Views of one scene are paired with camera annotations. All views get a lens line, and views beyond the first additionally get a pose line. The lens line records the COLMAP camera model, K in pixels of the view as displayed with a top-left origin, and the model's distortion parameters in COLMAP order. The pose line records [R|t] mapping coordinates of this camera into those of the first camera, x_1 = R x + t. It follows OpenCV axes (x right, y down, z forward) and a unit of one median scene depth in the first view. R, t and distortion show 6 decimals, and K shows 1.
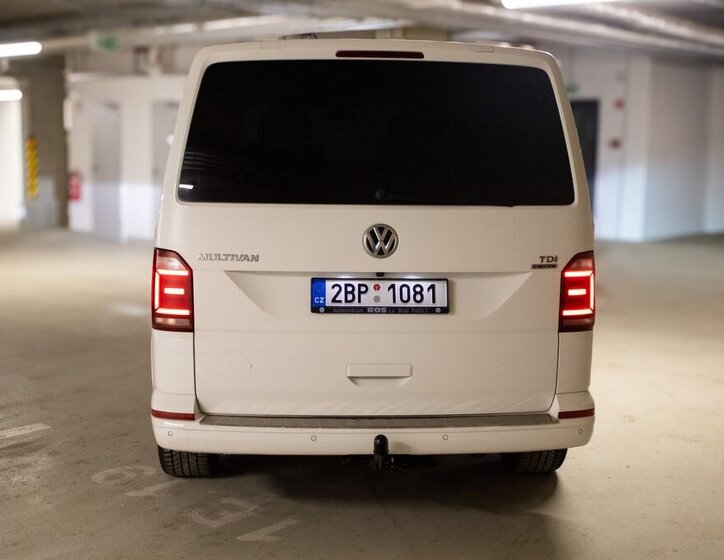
lens RADIAL K [[1096.1, 0, 365.0], [0, 1096.1, 281.4], [0, 0, 1]] dist [-0.057191, 0.000000]
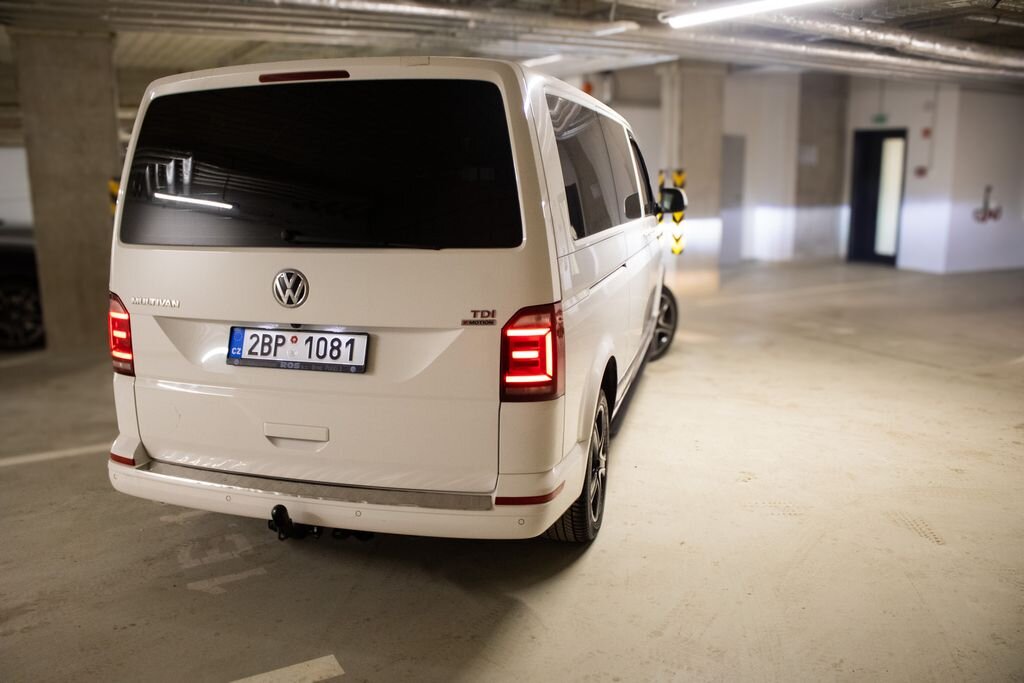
lens RADIAL K [[873.4, 0, 479.1], [0, 873.4, 343.7], [0, 0, 1]] dist [-0.135805, 0.054504]
pose [[0.941489, 0.046025, -0.333887, 0.388373], [-0.022892, 0.997077, 0.072893, -0.046324], [0.336266, -0.060984, 0.939791, 0.384545]]
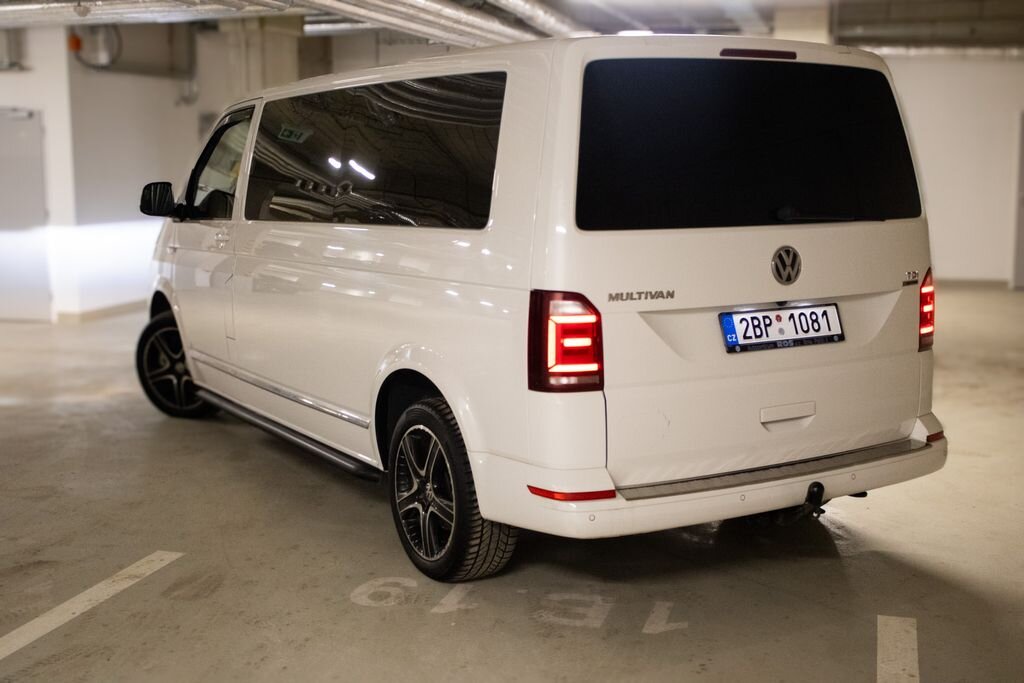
lens RADIAL K [[1320.8, 0, 505.9], [0, 1320.8, 334.9], [0, 0, 1]] dist [-0.109140, 0.000000]
pose [[0.893061, -0.082807, 0.442251, -0.652157], [0.079383, 0.996498, 0.026282, -0.026476], [-0.442878, 0.011636, 0.896506, 0.149858]]
